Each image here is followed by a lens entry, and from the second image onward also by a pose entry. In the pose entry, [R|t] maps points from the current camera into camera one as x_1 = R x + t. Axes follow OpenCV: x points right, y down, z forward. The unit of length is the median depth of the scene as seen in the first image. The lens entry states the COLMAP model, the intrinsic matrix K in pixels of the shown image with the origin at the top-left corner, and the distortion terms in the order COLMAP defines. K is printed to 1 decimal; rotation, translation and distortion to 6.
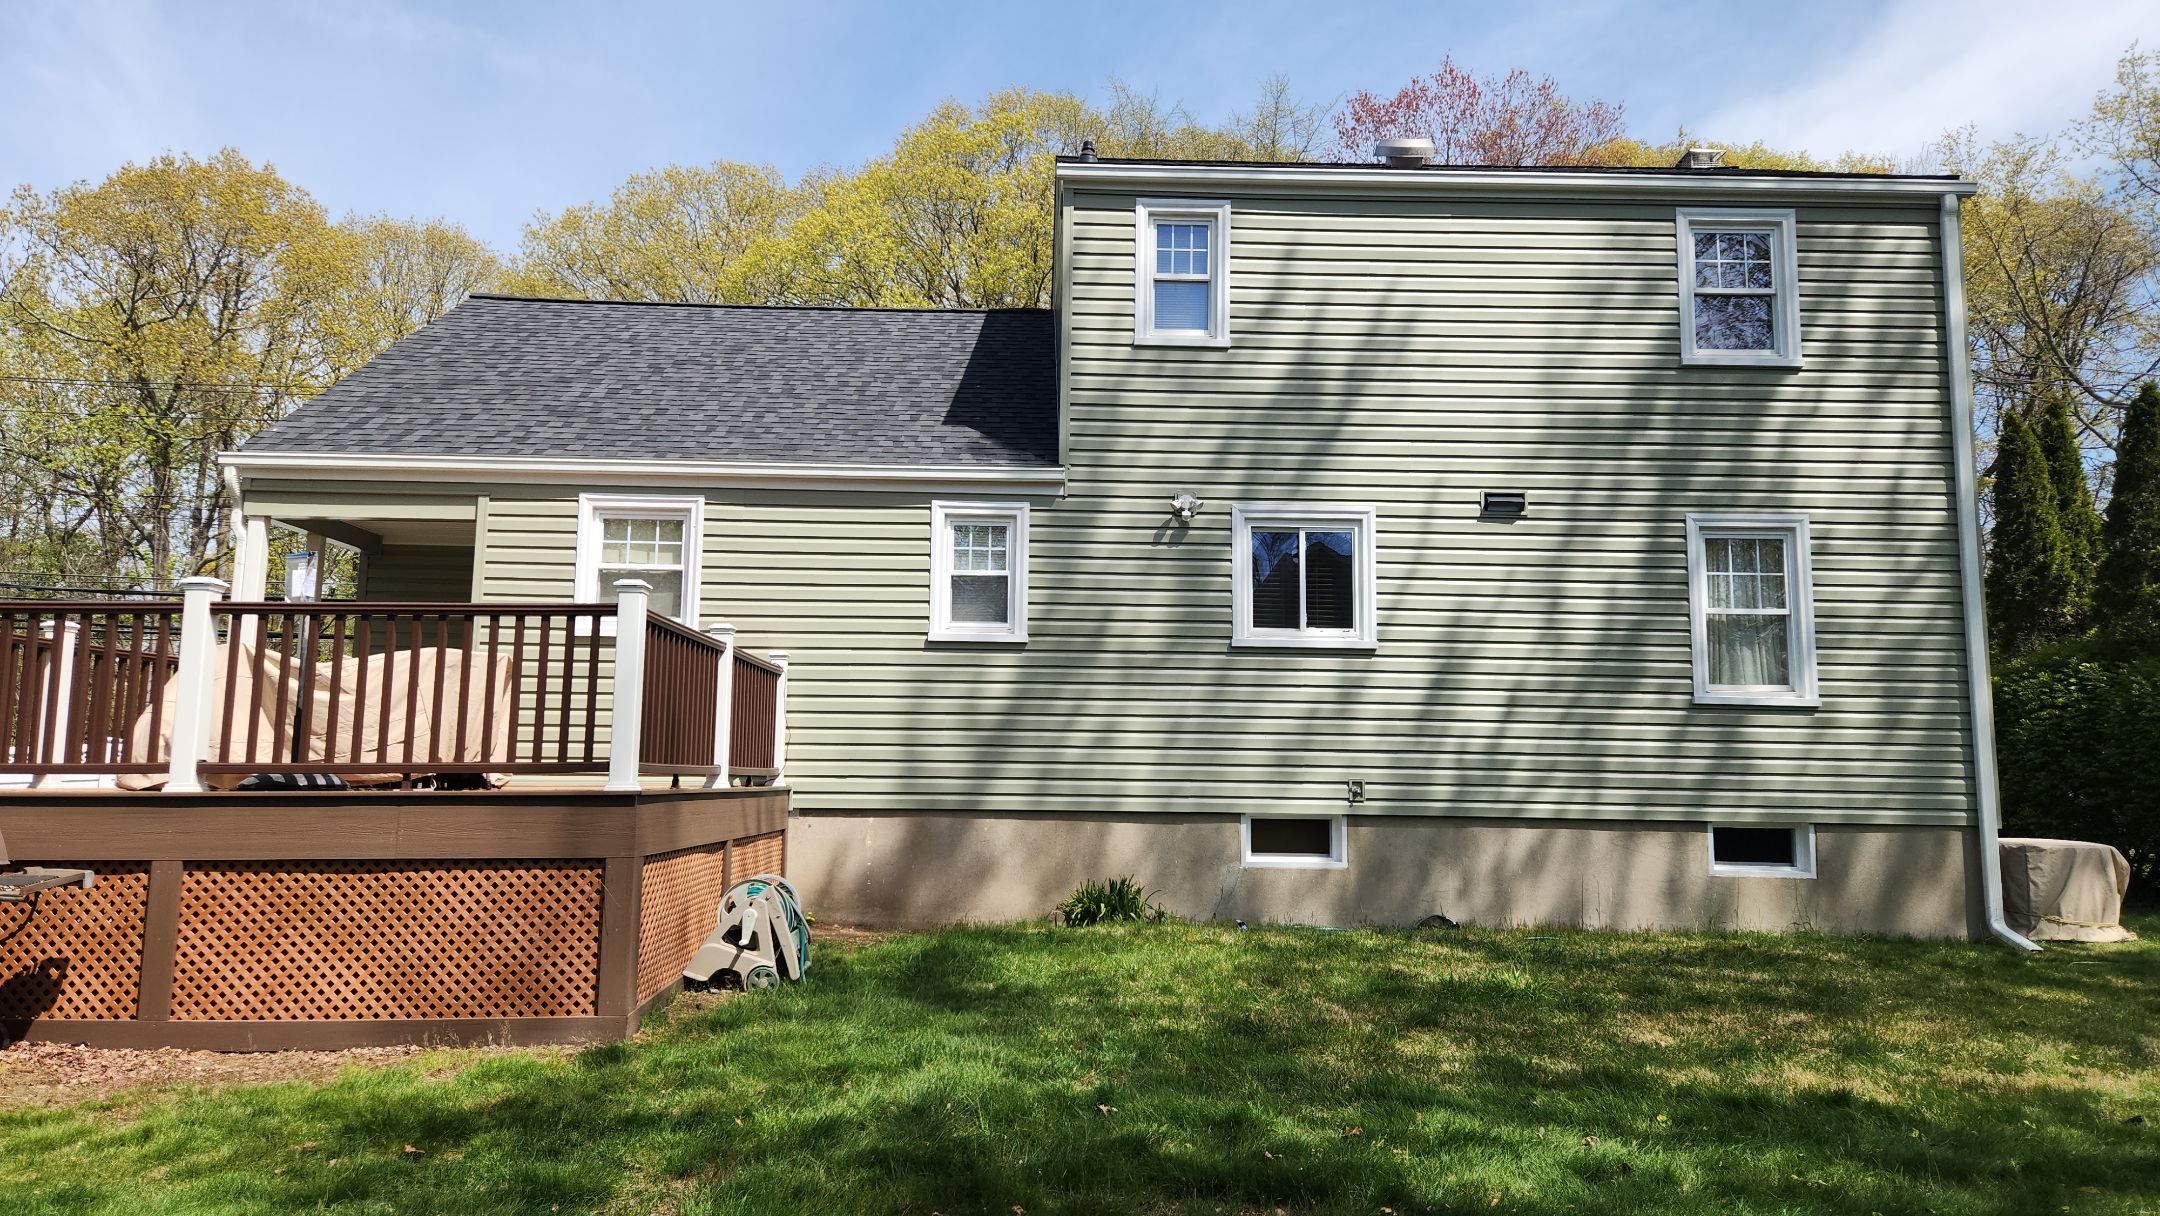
lens RADIAL K [[1433.1, 0, 1103.0], [0, 1433.1, 679.4], [0, 0, 1]] dist [0.024919, -0.010301]
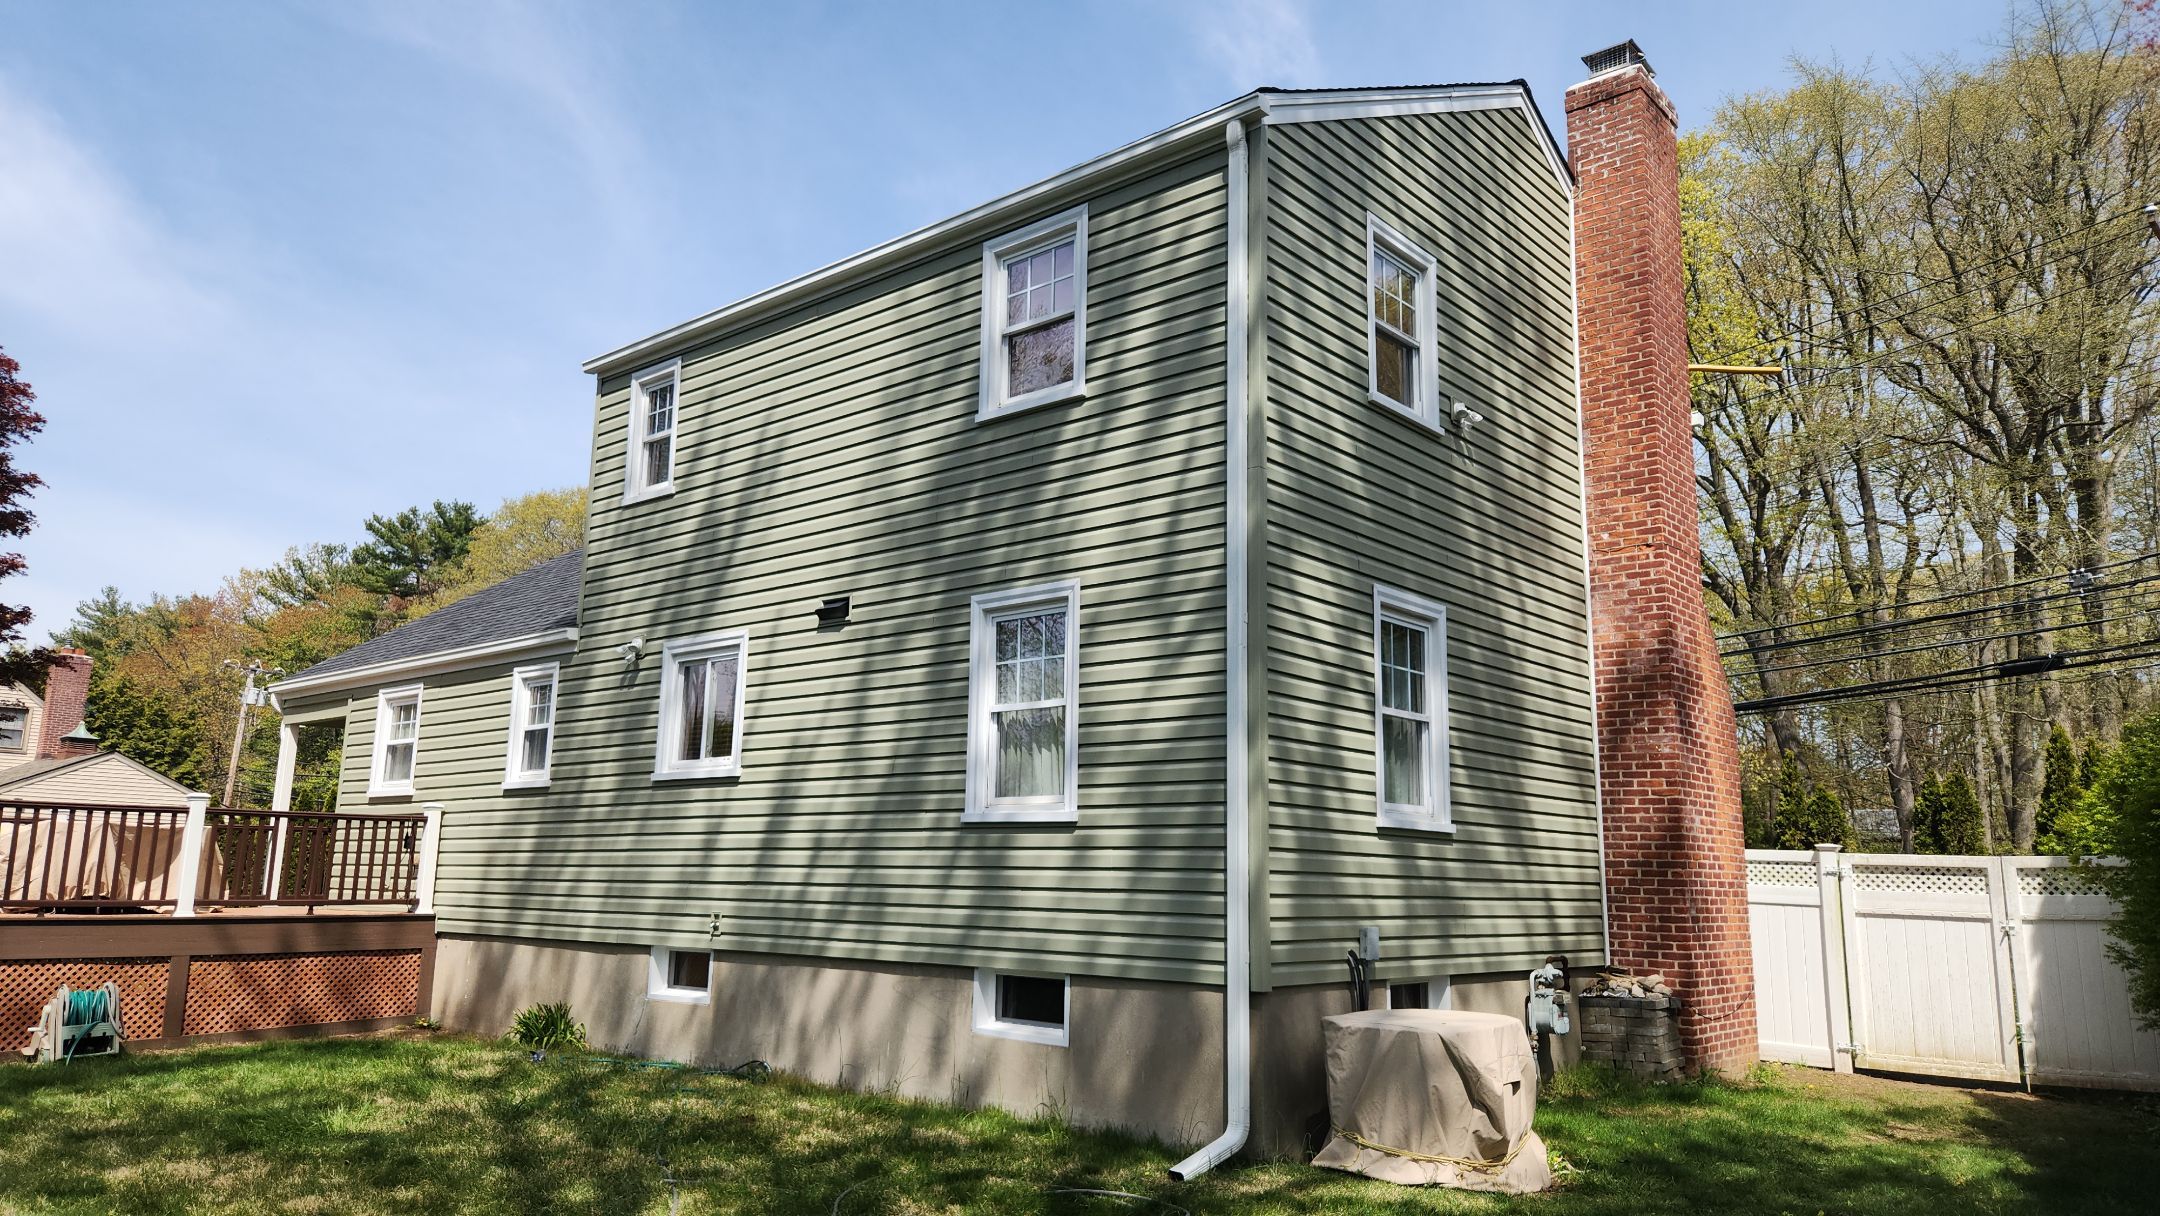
lens RADIAL K [[1433.1, 0, 1084.8], [0, 1433.1, 609.0], [0, 0, 1]] dist [0.024919, -0.010301]
pose [[0.756205, -0.123718, -0.642533, 1.012697], [0.072865, 0.991777, -0.105208, -0.014131], [0.650265, 0.032740, 0.759001, 0.406903]]
